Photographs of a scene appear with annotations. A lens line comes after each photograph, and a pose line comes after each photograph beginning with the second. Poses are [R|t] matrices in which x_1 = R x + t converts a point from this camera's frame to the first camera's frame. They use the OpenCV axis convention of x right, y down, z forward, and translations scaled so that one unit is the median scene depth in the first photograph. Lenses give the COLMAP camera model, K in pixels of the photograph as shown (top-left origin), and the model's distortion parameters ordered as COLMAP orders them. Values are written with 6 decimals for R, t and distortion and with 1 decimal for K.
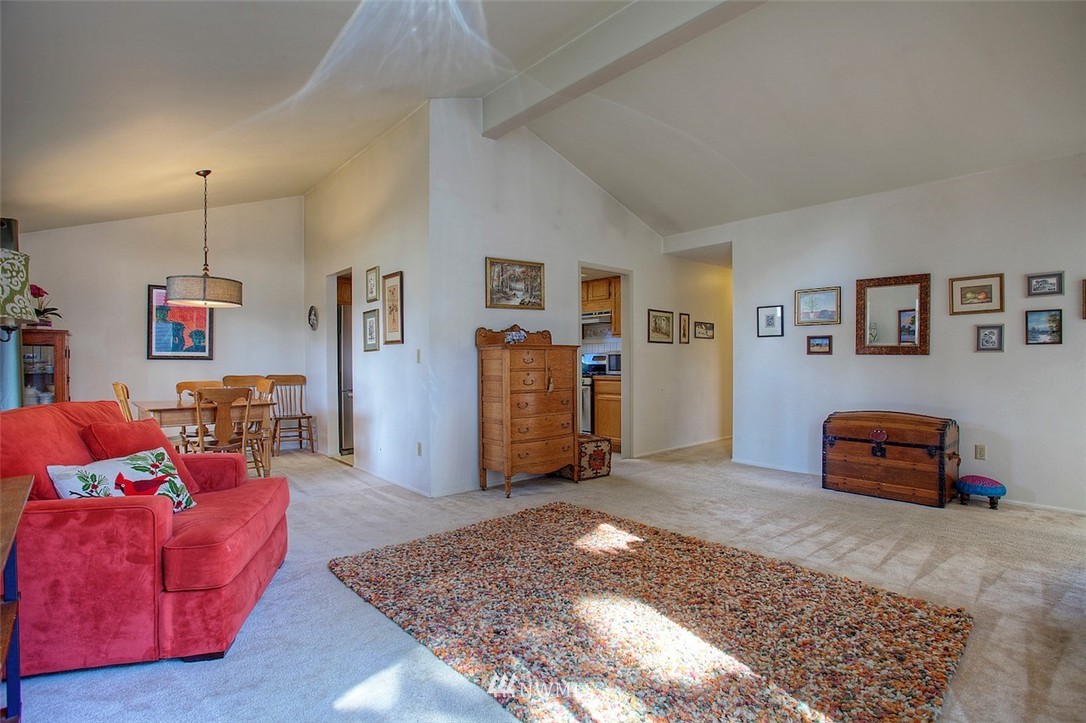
lens RADIAL K [[529.0, 0, 551.5], [0, 529.0, 366.2], [0, 0, 1]] dist [-0.080890, 0.035641]
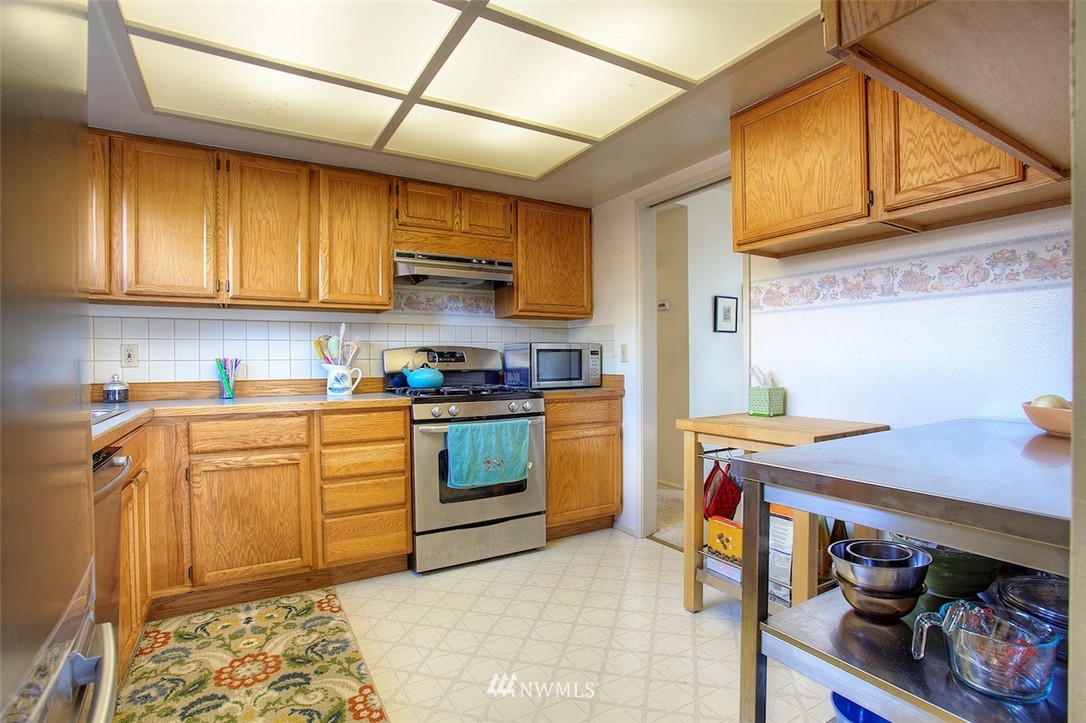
lens RADIAL K [[529.0, 0, 551.5], [0, 529.0, 366.2], [0, 0, 1]] dist [-0.080890, 0.035641]
pose [[0.190629, -0.005899, 0.981644, -0.491143], [0.017730, 0.999840, 0.002565, -0.008596], [-0.981502, 0.016916, 0.190703, 1.145466]]
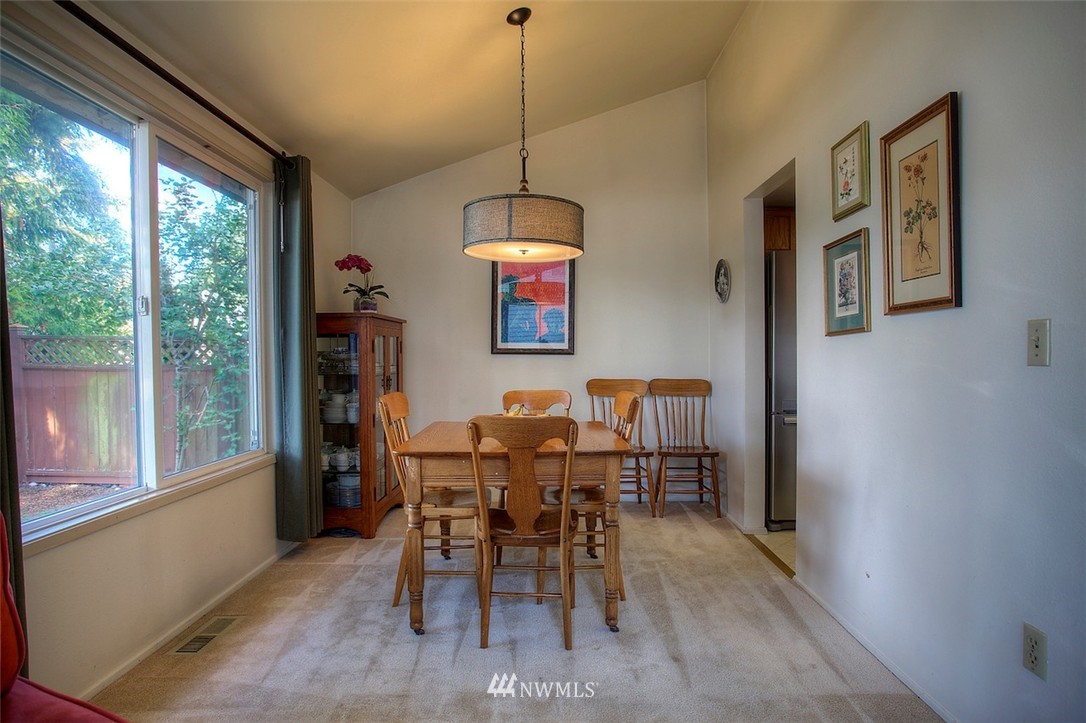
lens RADIAL K [[594.3, 0, 542.9], [0, 594.3, 366.4], [0, 0, 1]] dist [-0.038081, 0.001008]
pose [[0.734912, 0.011401, -0.678067, -0.198650], [-0.005084, 0.999923, 0.011303, -0.006300], [0.678144, -0.004860, 0.734913, 0.477828]]
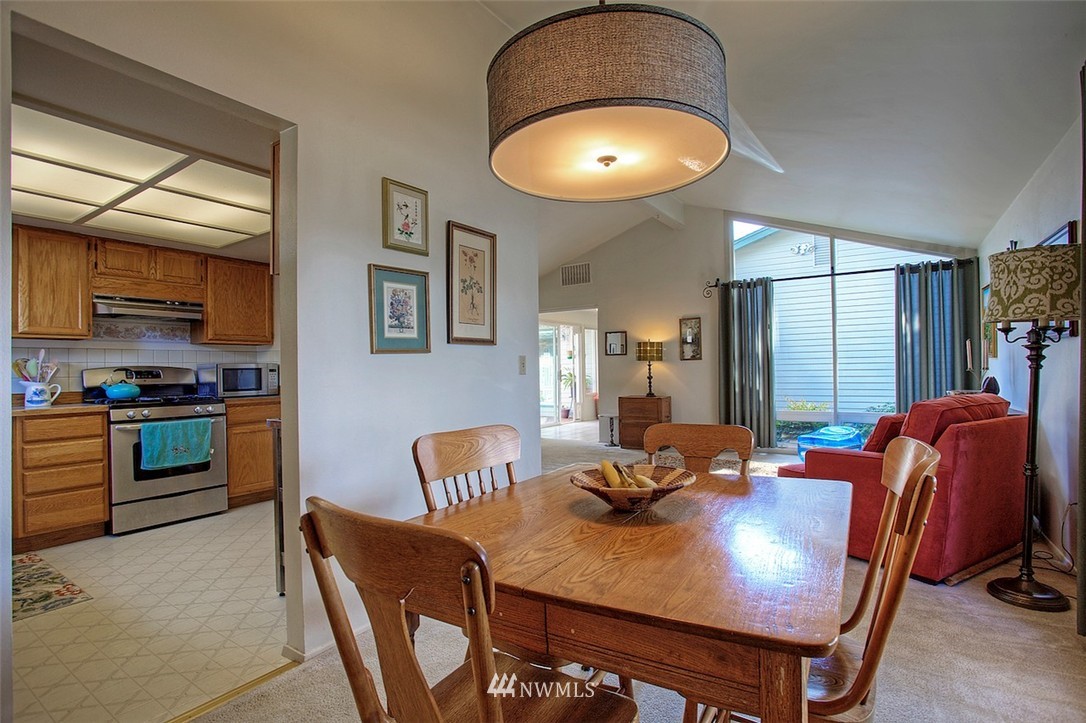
lens RADIAL K [[526.1, 0, 547.6], [0, 526.1, 365.7], [0, 0, 1]] dist [-0.060170, 0.024314]
pose [[-0.243981, 0.016949, 0.969632, -0.826582], [0.028679, 0.999536, -0.010256, -0.007890], [-0.969356, 0.025306, -0.244354, 0.970301]]
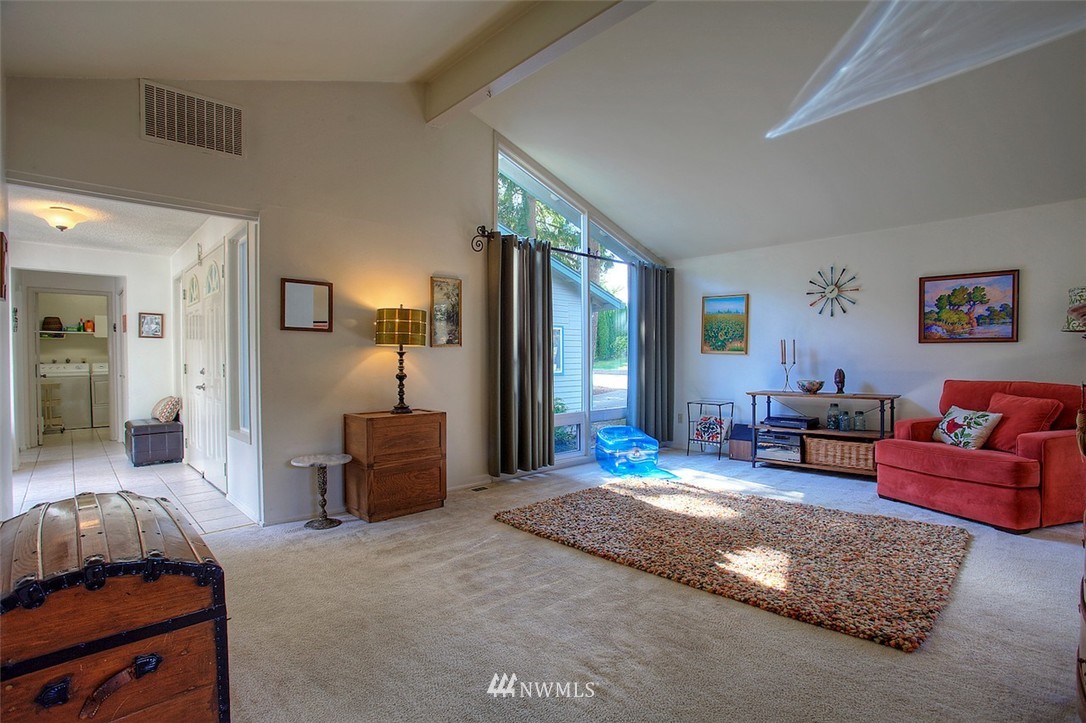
lens RADIAL K [[515.3, 0, 545.5], [0, 515.3, 373.8], [0, 0, 1]] dist [-0.078286, 0.031349]
pose [[-0.999633, 0.008755, -0.025639, 0.288044], [0.007761, 0.999224, 0.038610, -0.013783], [0.025958, 0.038396, -0.998925, 1.105337]]
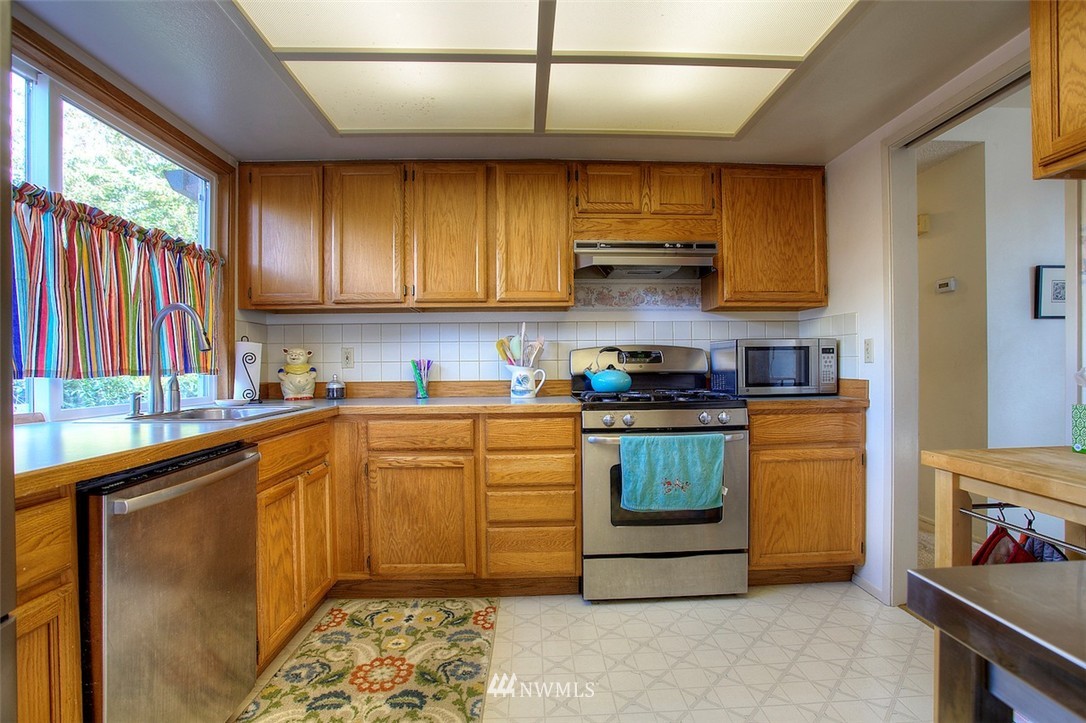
lens RADIAL K [[529.0, 0, 551.5], [0, 529.0, 366.2], [0, 0, 1]] dist [-0.080890, 0.035641]
pose [[0.637614, -0.004289, 0.770344, -0.381889], [0.014850, 0.999867, -0.006725, -0.008409], [-0.770213, 0.015728, 0.637593, 1.103553]]
